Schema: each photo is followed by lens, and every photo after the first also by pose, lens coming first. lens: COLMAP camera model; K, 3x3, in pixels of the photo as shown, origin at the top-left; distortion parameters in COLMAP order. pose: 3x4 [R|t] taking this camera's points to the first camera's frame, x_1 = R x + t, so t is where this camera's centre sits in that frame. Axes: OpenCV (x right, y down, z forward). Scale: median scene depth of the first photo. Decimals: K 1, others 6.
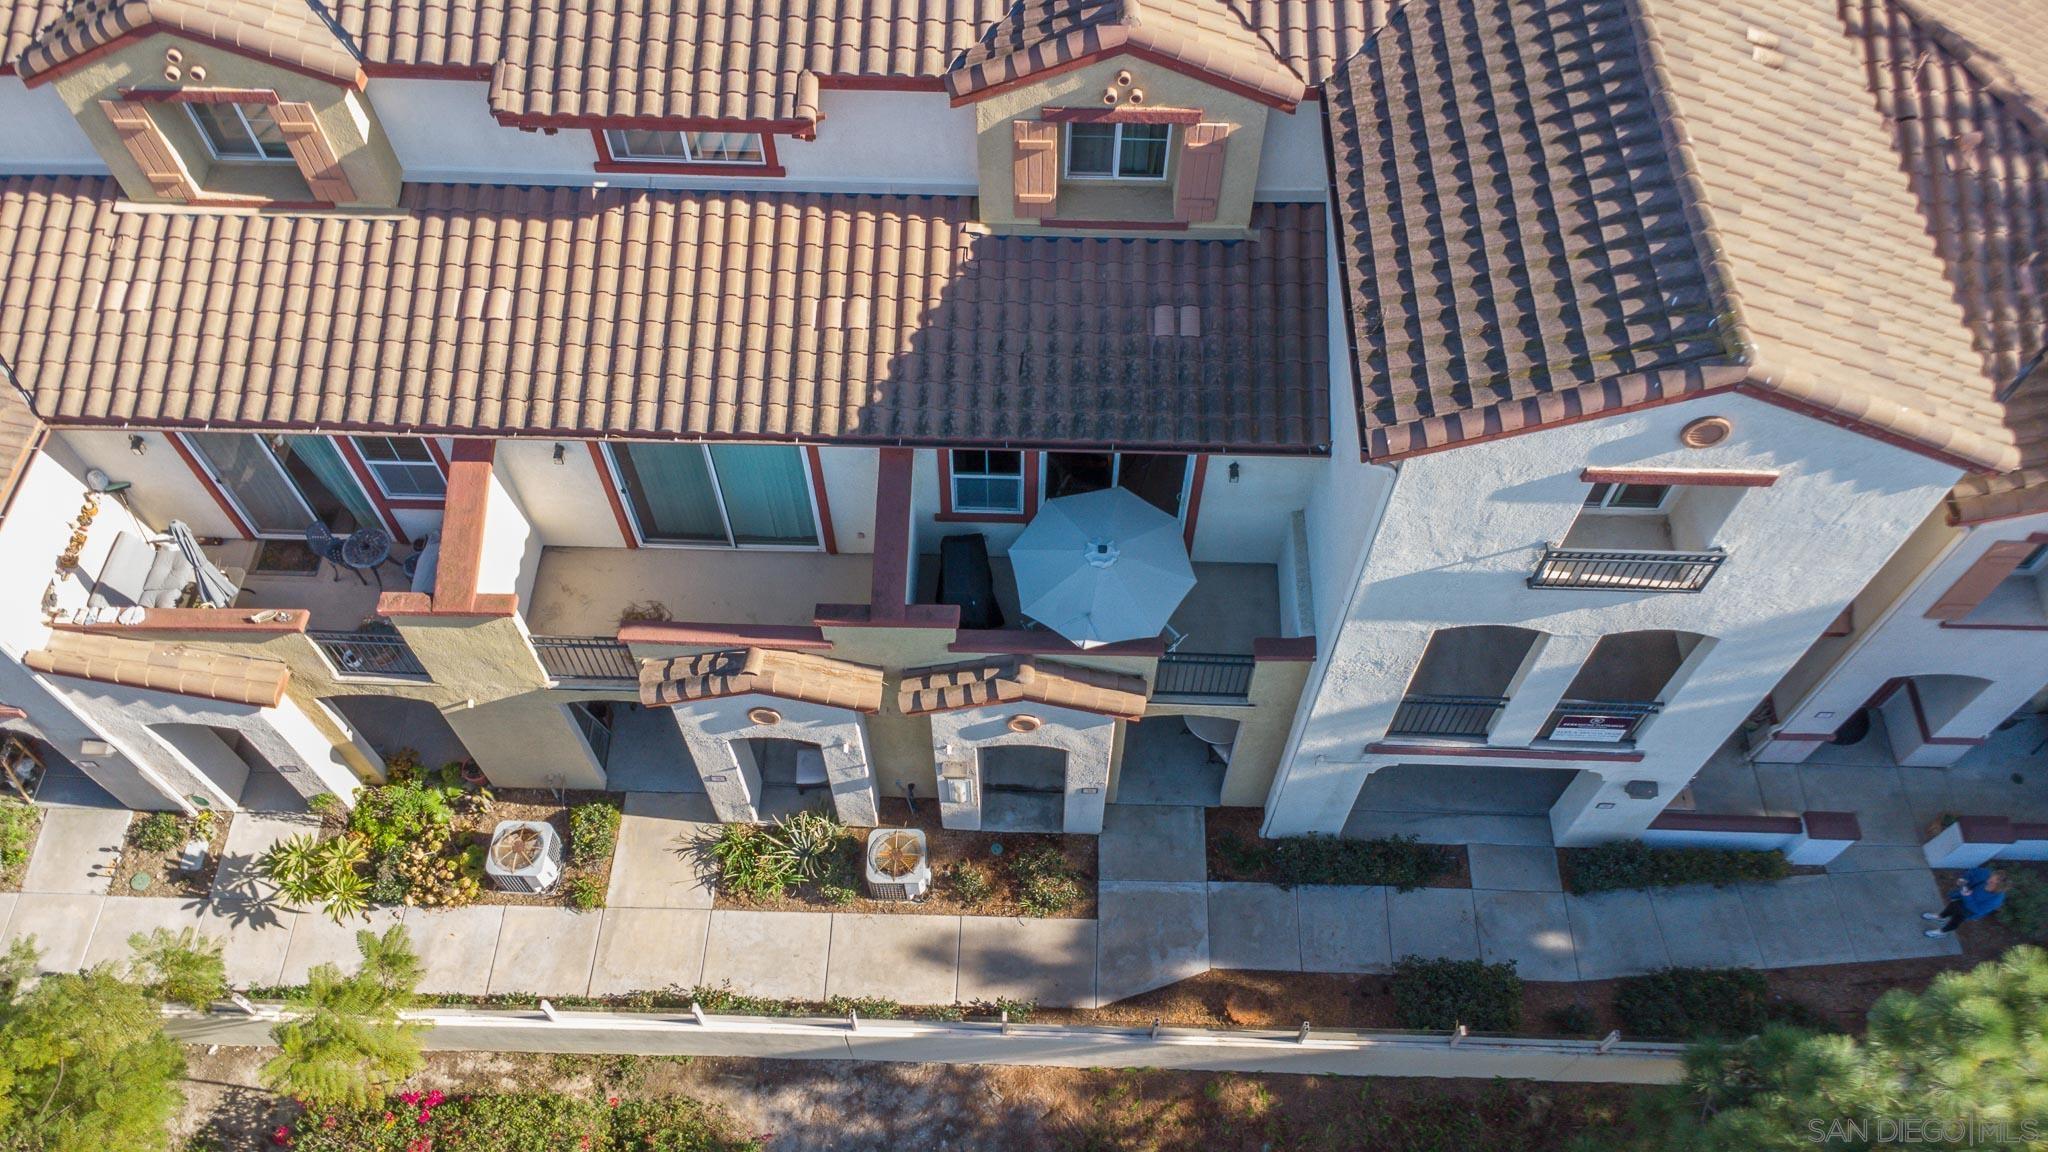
lens RADIAL K [[1494.8, 0, 1032.8], [0, 1494.8, 581.4], [0, 0, 1]] dist [0.044584, -0.061203]
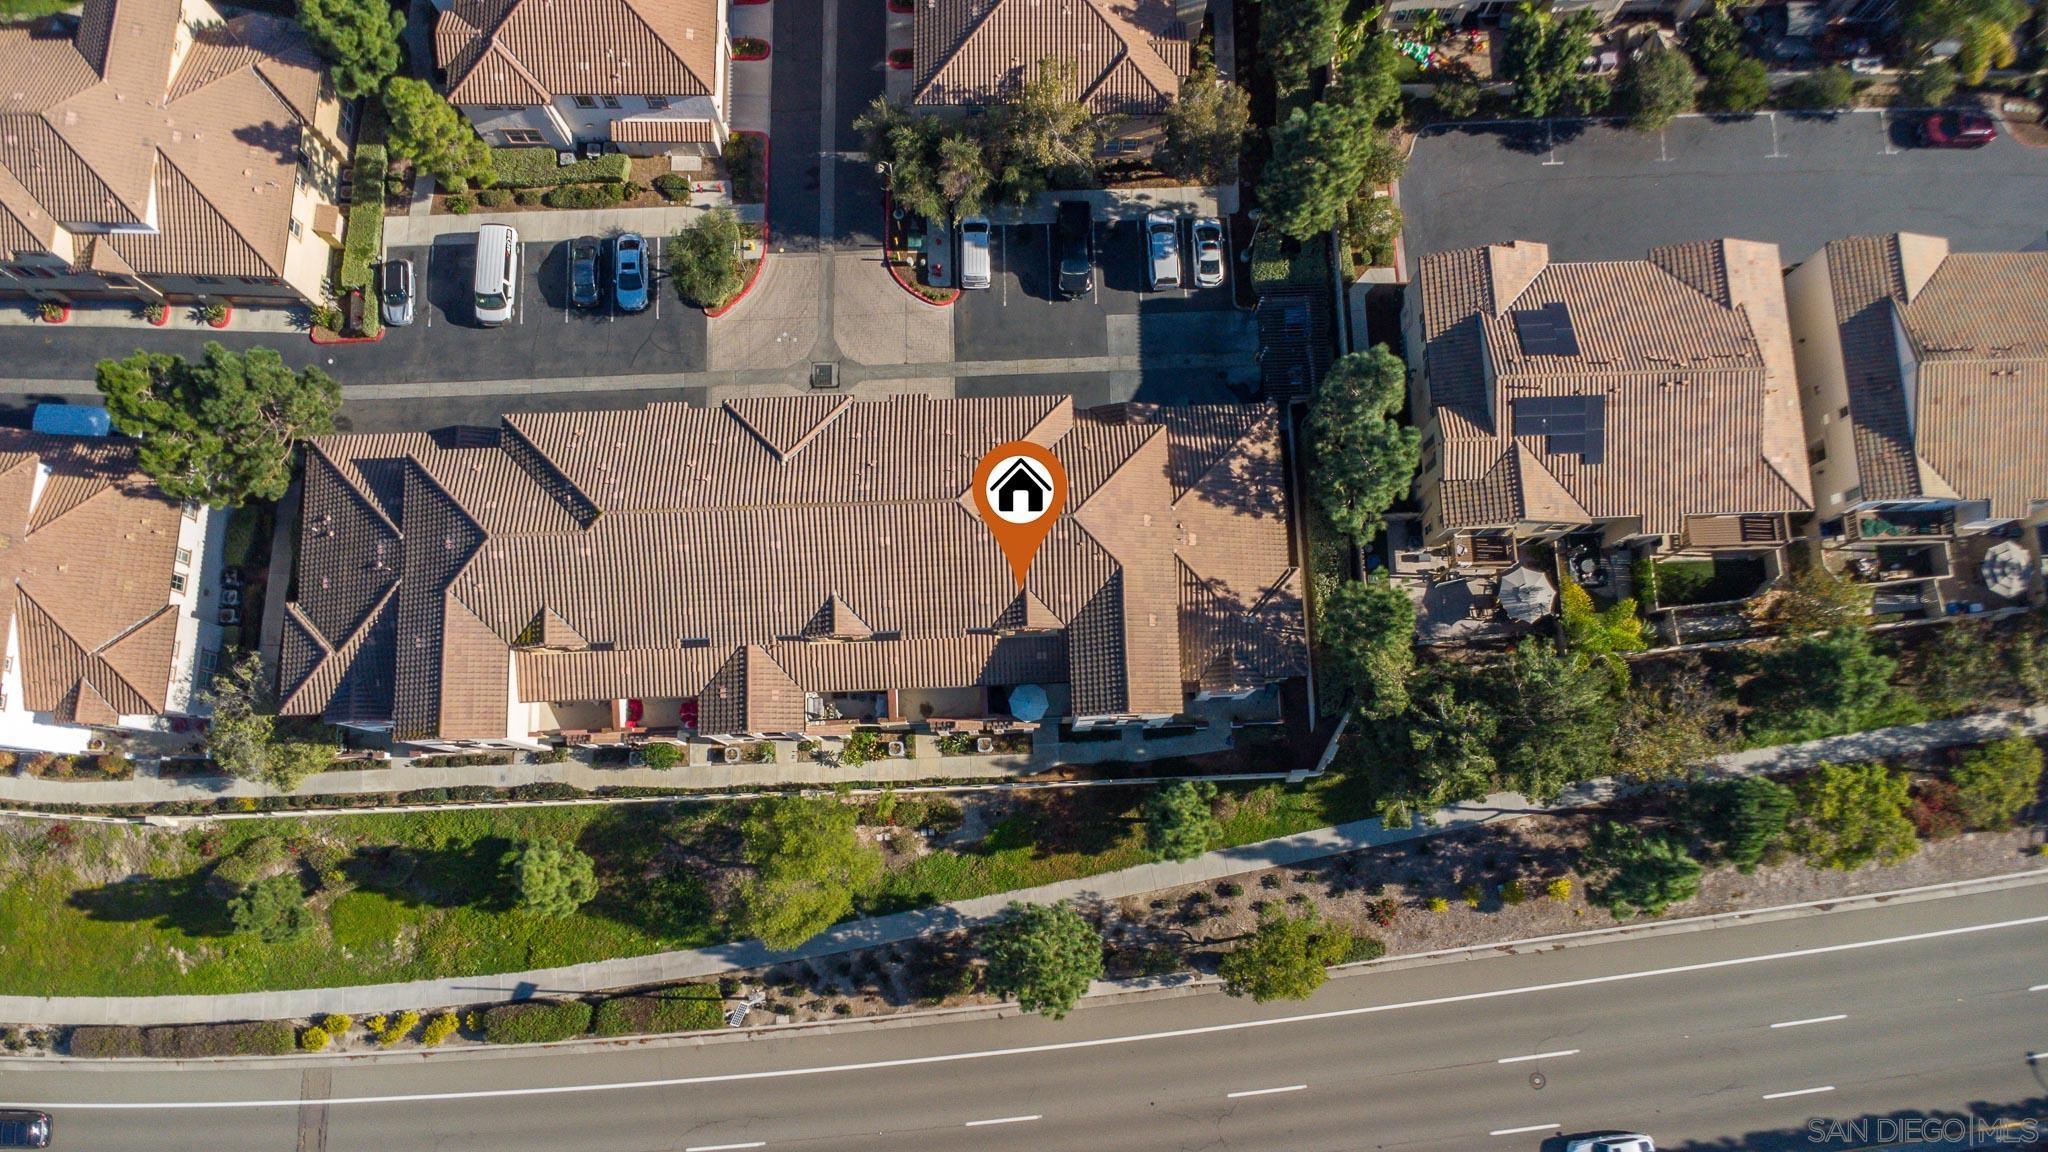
lens RADIAL K [[1462.6, 0, 1024.0], [0, 1462.6, 576.0], [0, 0, 1]] dist [0.027069, -0.000321]
pose [[0.997881, -0.064877, 0.005030, 0.032153], [0.059019, 0.934907, 0.349950, -1.902727], [-0.027406, -0.348911, 0.936755, -3.029489]]
